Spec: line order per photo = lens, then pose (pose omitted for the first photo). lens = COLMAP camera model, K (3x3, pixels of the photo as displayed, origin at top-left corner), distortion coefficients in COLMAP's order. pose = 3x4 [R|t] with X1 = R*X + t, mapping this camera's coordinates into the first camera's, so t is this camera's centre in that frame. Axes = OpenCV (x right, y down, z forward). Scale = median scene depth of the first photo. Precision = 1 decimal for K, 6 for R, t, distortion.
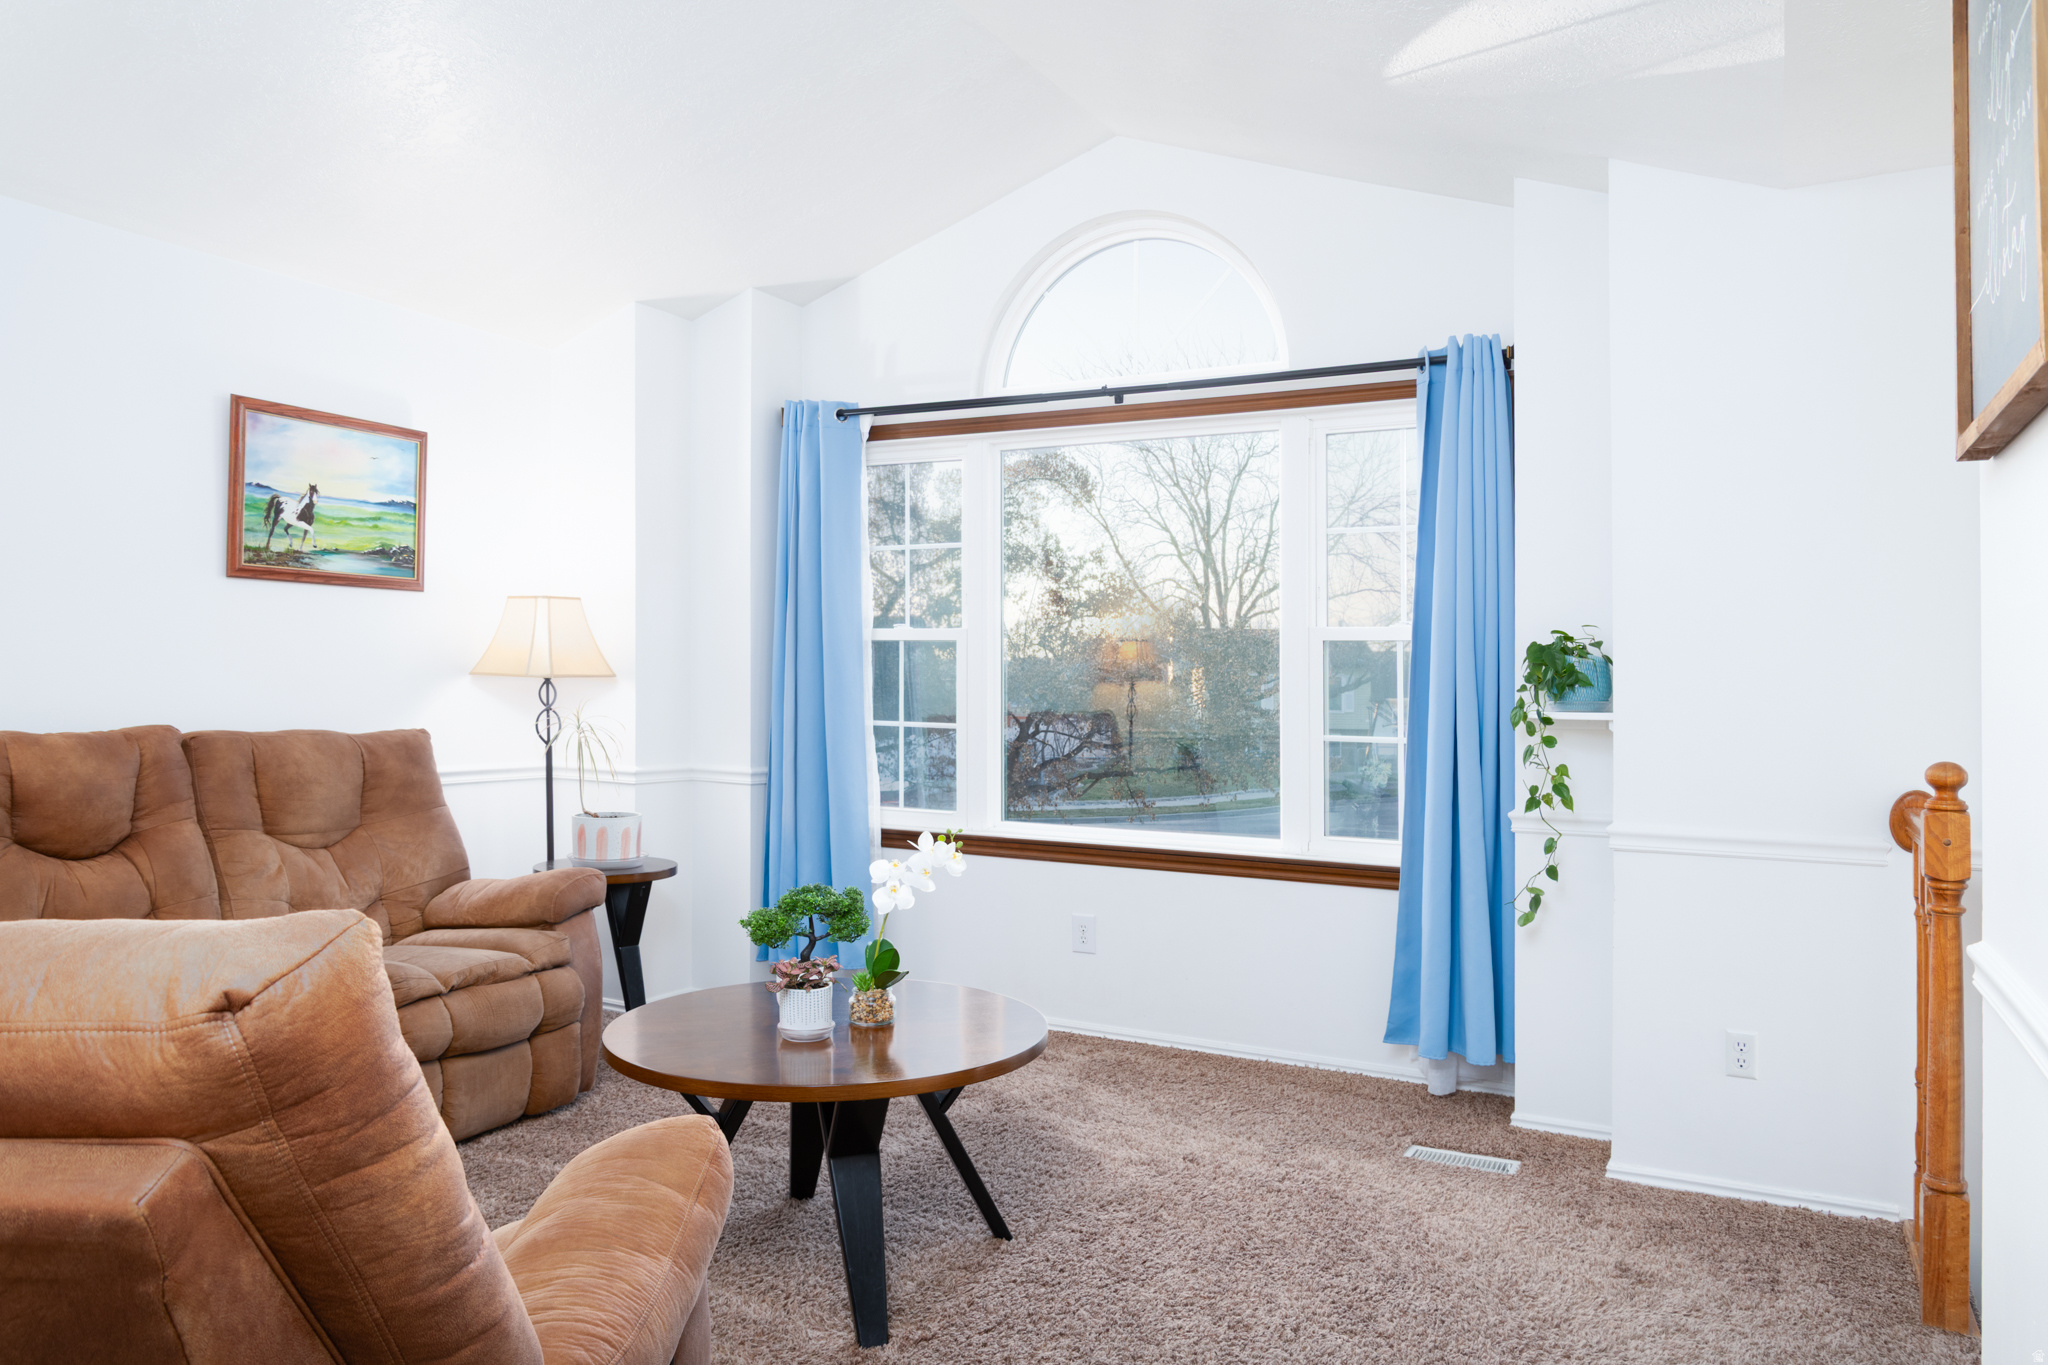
lens RADIAL K [[1390.6, 0, 1026.2], [0, 1390.6, 680.1], [0, 0, 1]] dist [-0.006309, -0.007613]
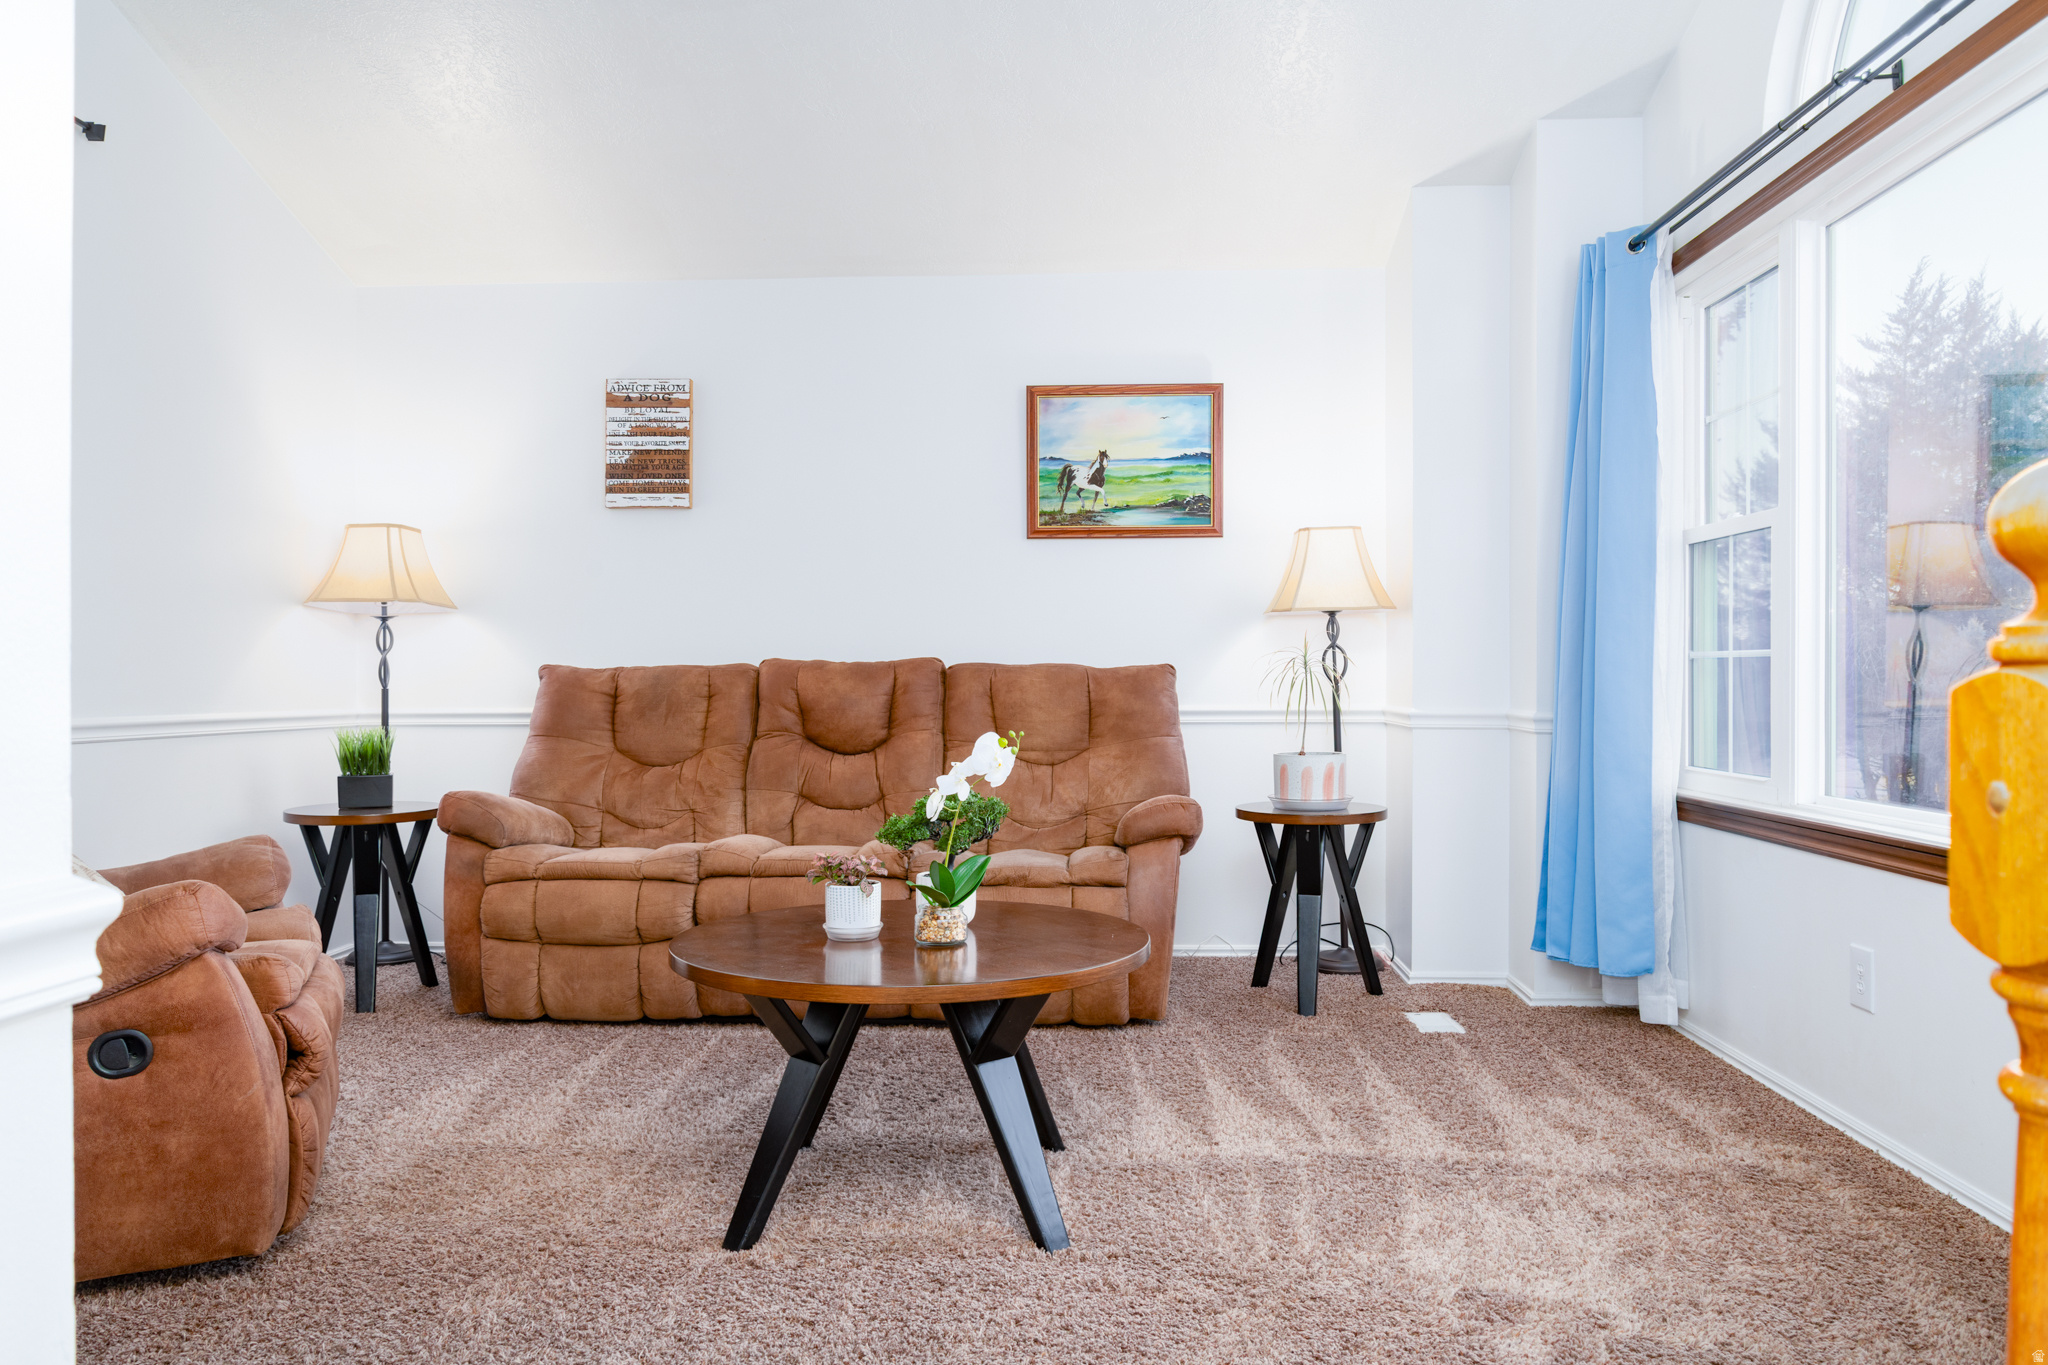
lens RADIAL K [[1390.6, 0, 1024.9], [0, 1390.6, 691.6], [0, 0, 1]] dist [-0.006309, -0.007613]
pose [[0.434056, -0.010366, -0.900826, 0.488348], [0.013022, 0.999902, -0.005231, 0.061979], [0.900792, -0.009460, 0.434149, 0.454932]]
